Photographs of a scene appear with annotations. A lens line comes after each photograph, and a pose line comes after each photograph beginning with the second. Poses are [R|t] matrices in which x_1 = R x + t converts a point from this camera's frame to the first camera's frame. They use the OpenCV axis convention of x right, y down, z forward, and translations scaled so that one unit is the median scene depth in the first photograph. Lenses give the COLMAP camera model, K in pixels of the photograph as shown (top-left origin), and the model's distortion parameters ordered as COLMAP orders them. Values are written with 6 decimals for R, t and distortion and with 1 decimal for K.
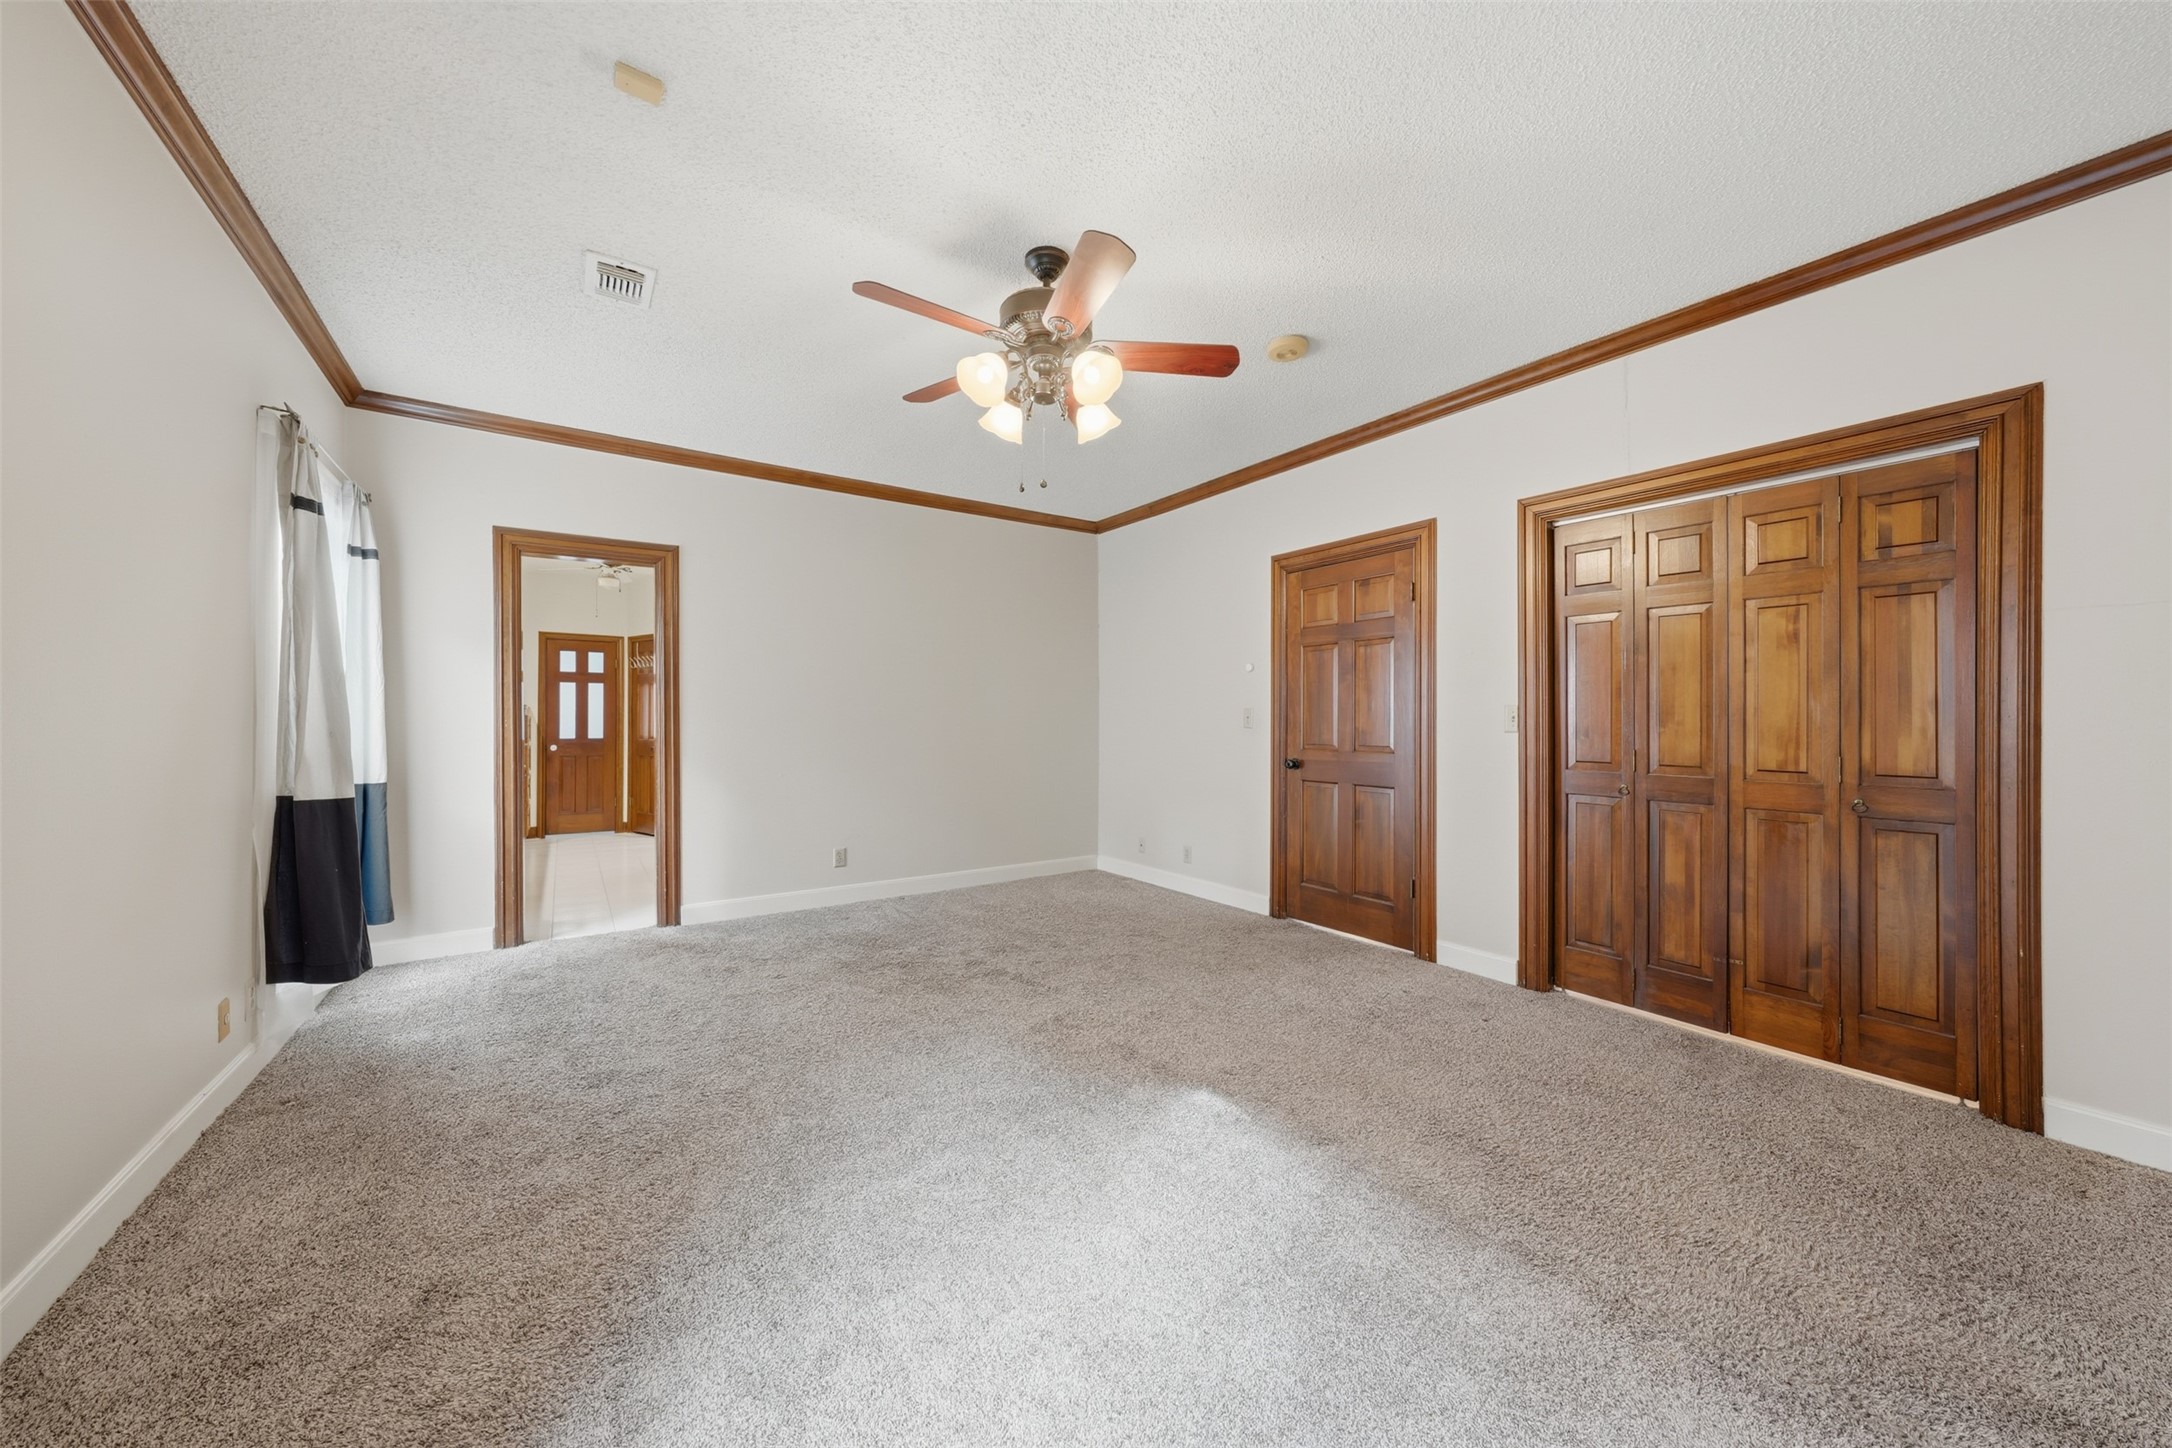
lens RADIAL K [[758.5, 0, 1088.1], [0, 758.5, 711.4], [0, 0, 1]] dist [-0.007189, -0.000164]
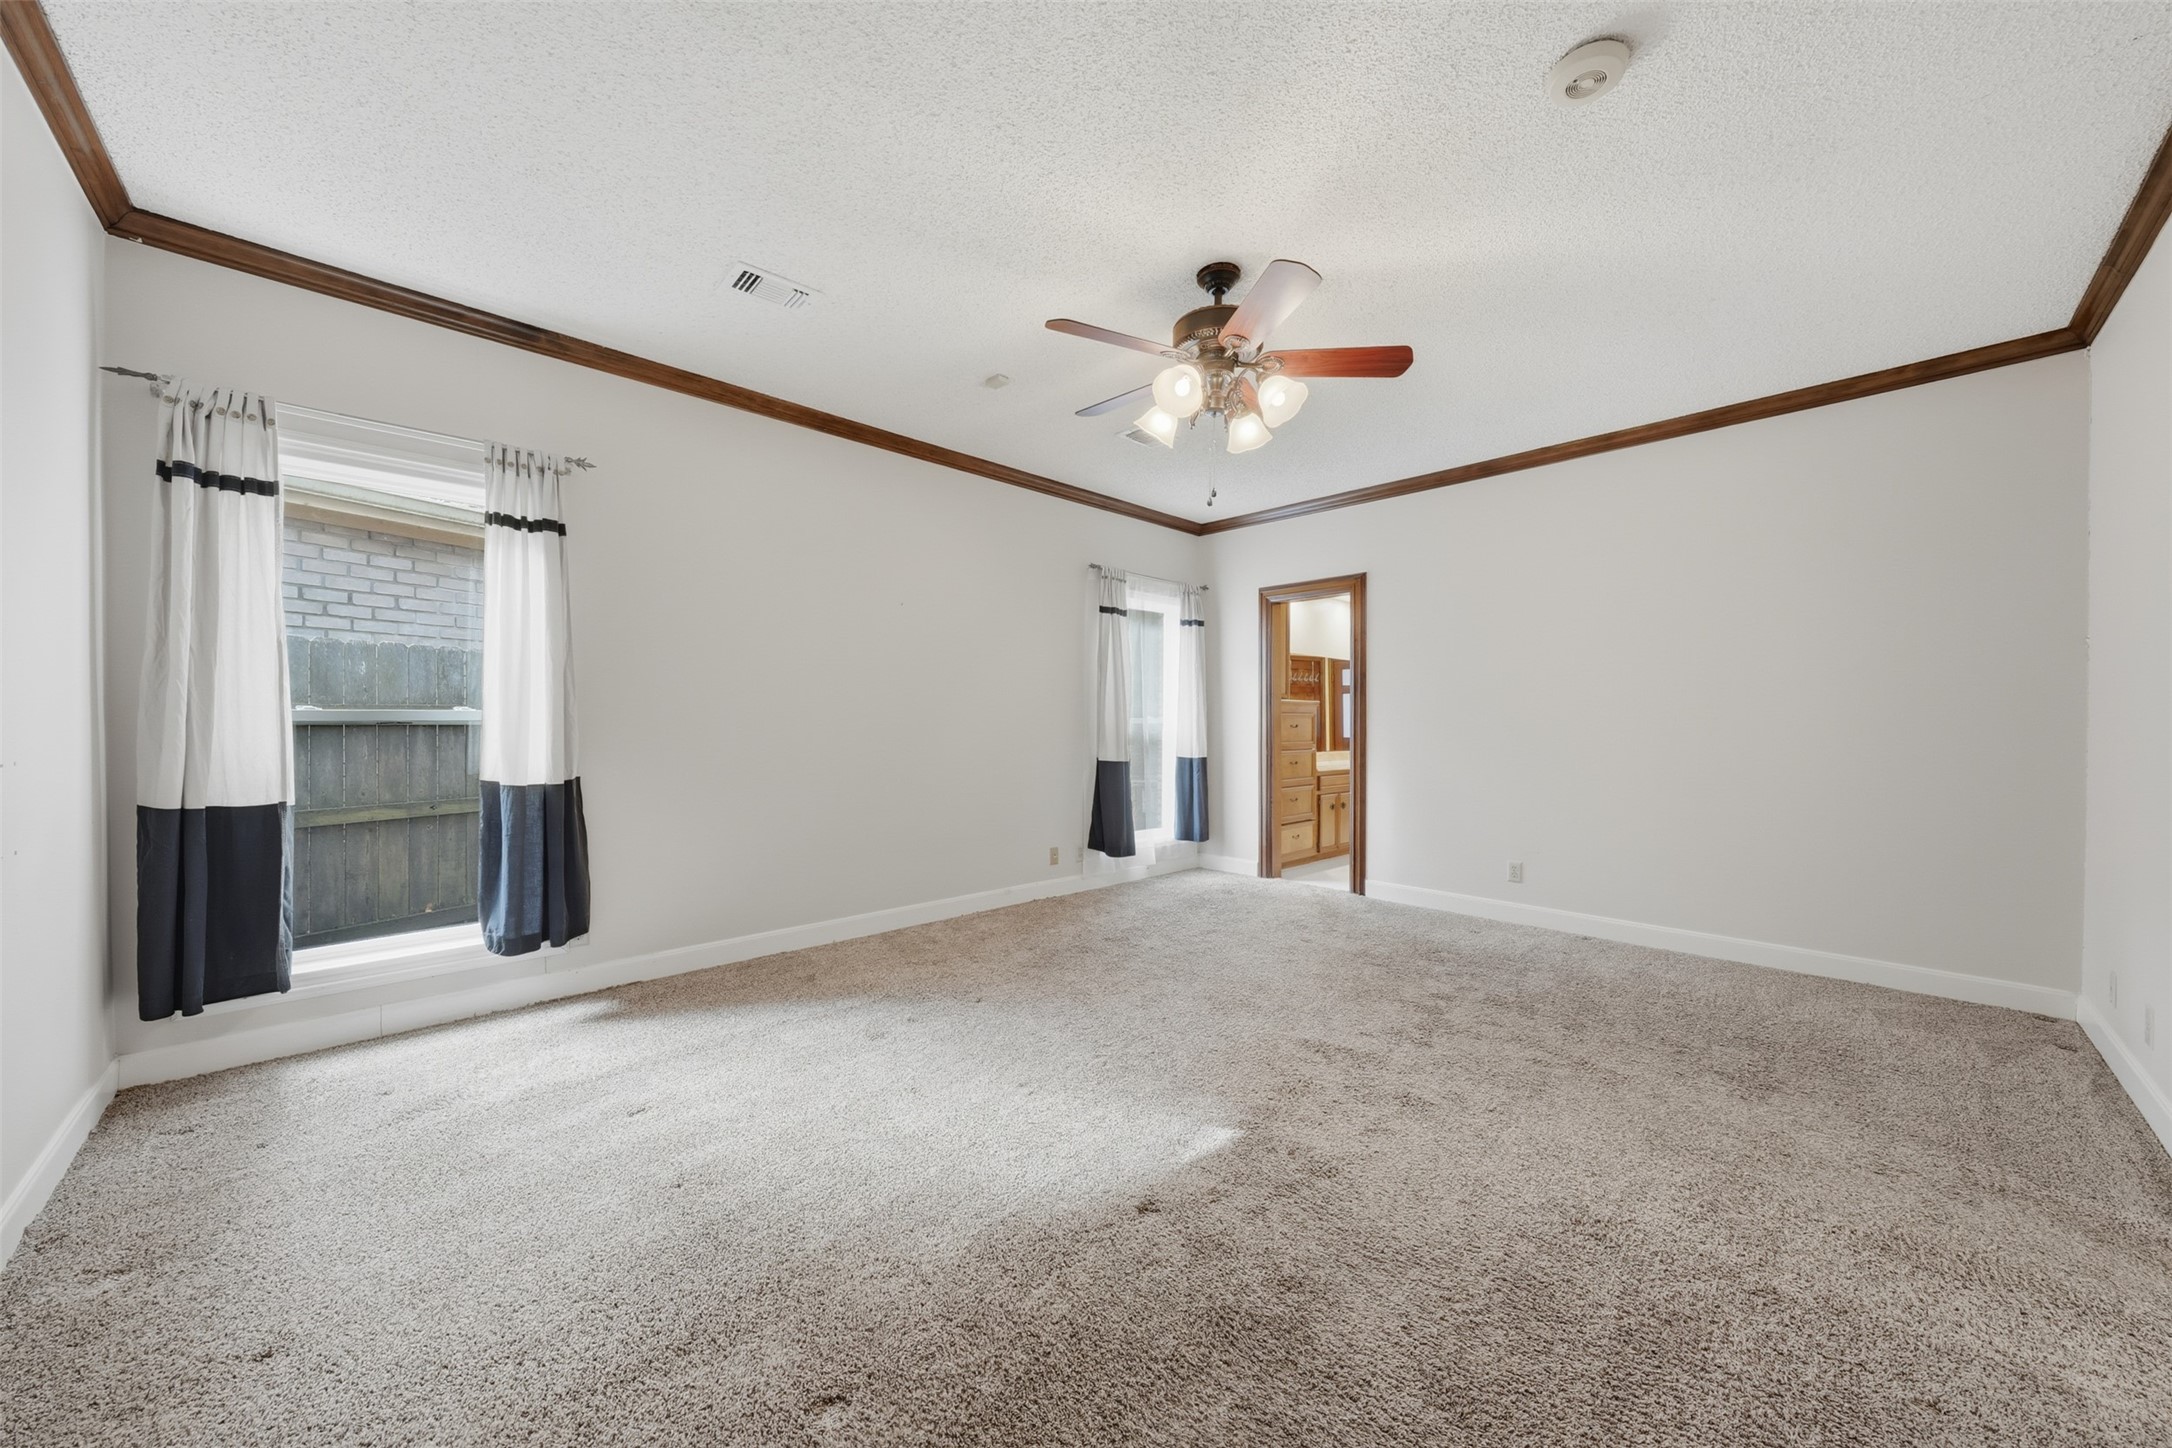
lens RADIAL K [[758.5, 0, 1082.1], [0, 758.5, 724.5], [0, 0, 1]] dist [-0.007189, -0.000164]
pose [[0.154766, 0.001179, -0.987950, 0.660382], [0.004775, 0.999987, 0.001941, 0.014418], [0.987940, -0.005017, 0.154759, 0.464276]]
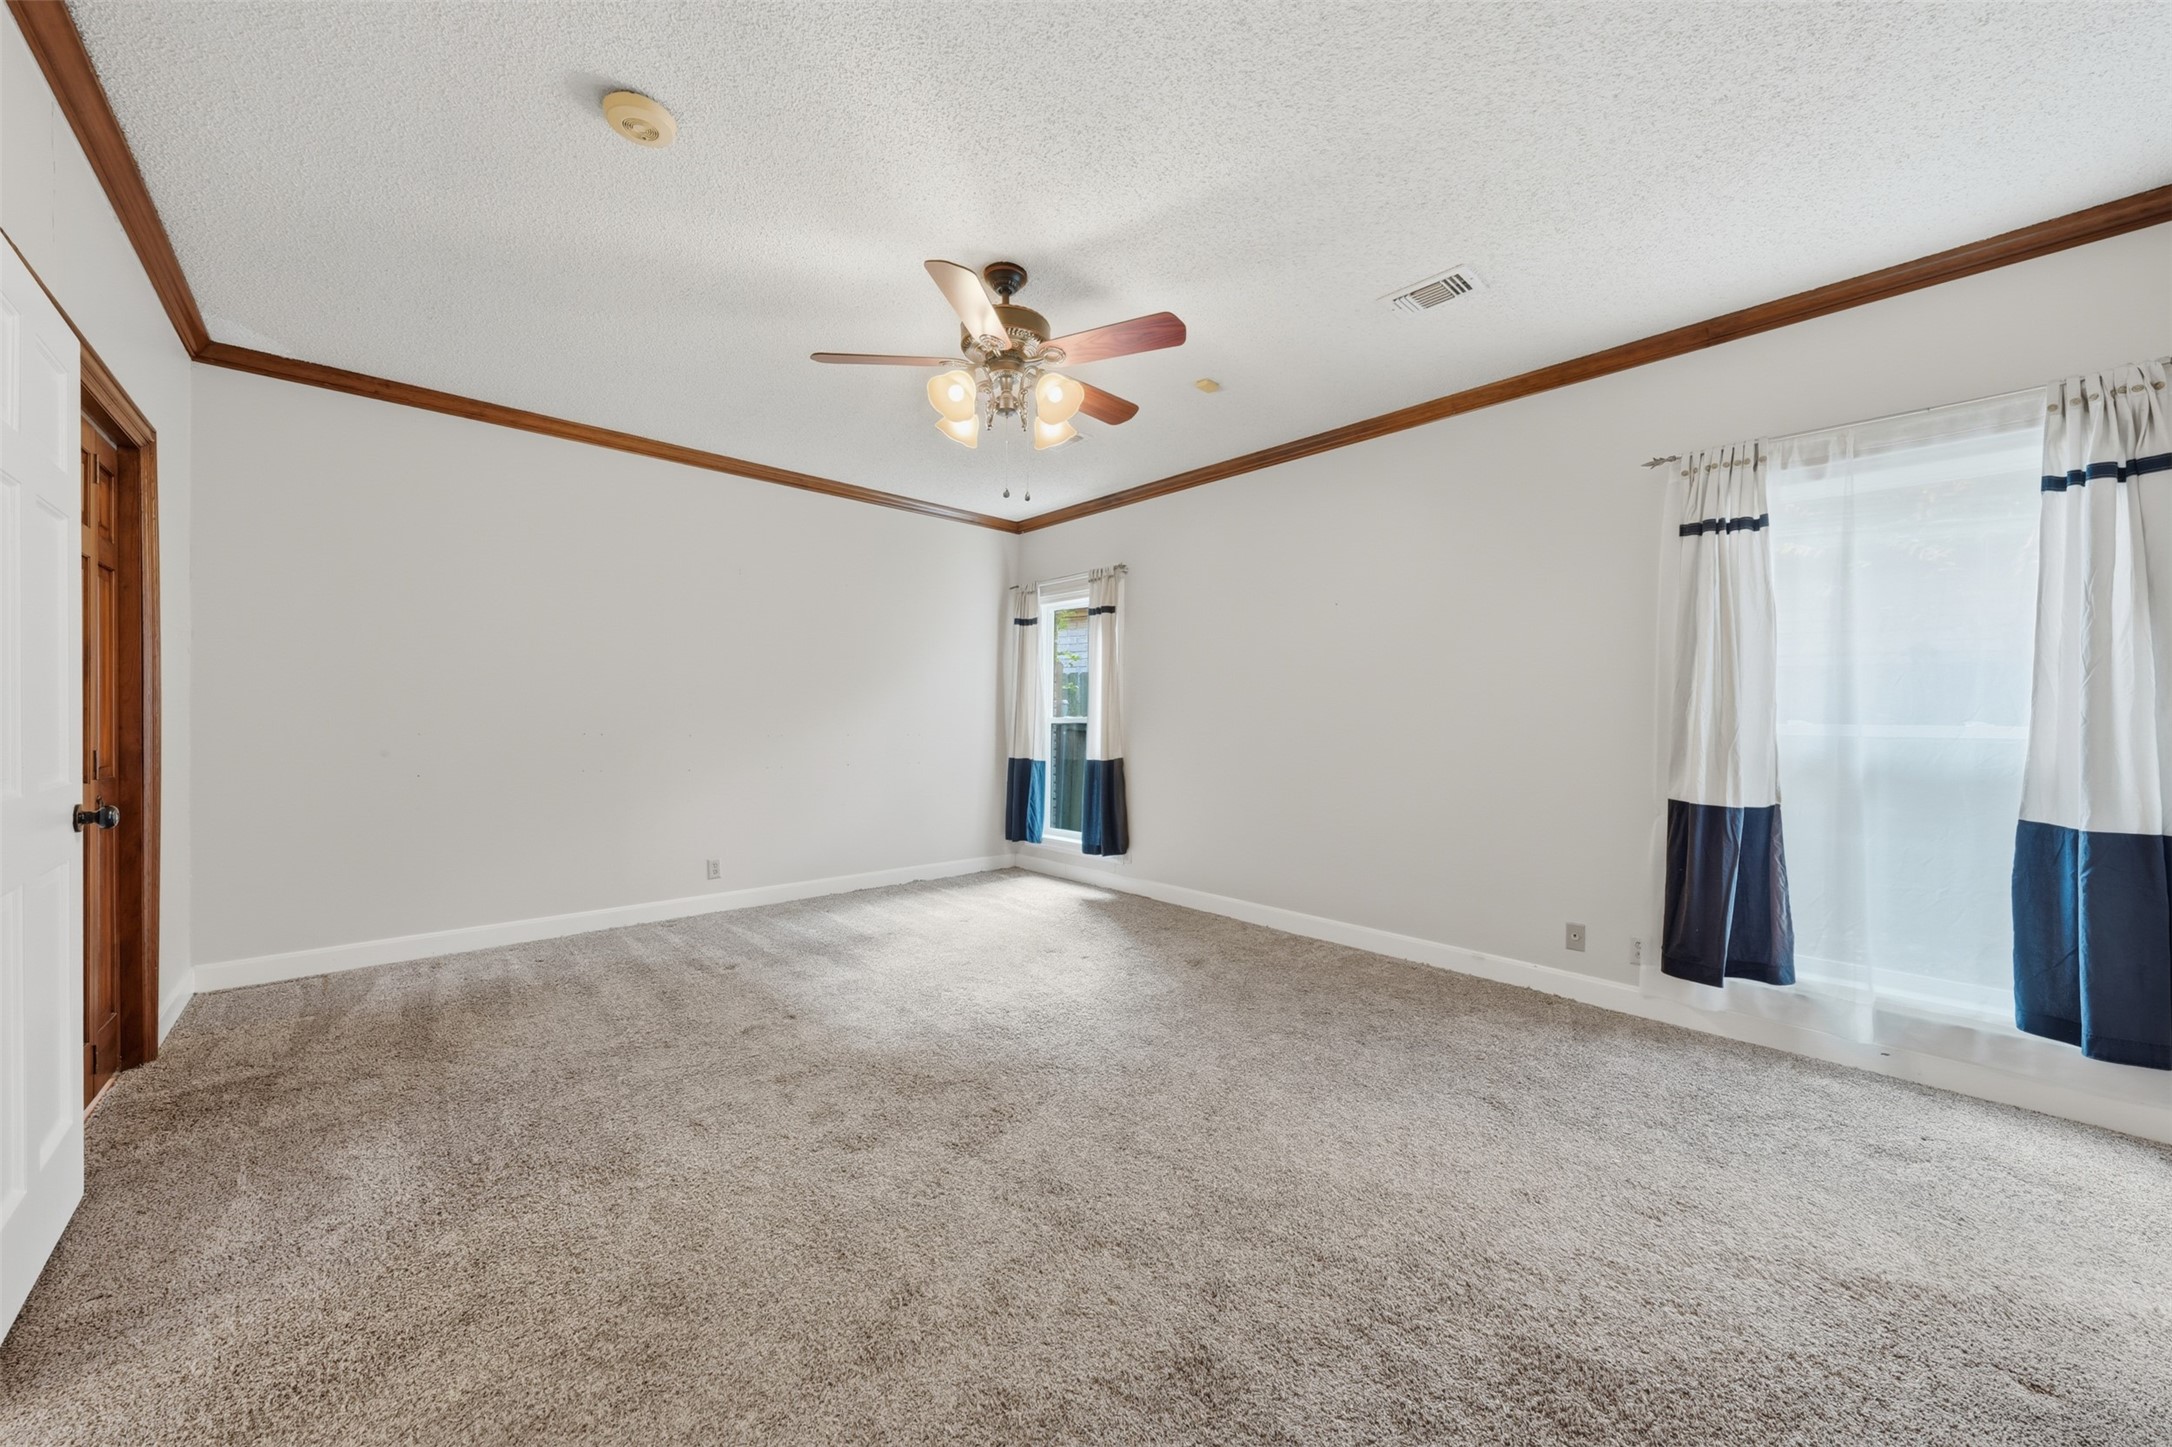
lens RADIAL K [[758.5, 0, 1082.3], [0, 758.5, 734.9], [0, 0, 1]] dist [-0.007189, -0.000164]
pose [[-0.988774, -0.014750, -0.148692, -0.008782], [-0.016130, 0.999837, 0.008079, 0.019658], [0.148549, 0.010387, -0.988851, 1.431076]]
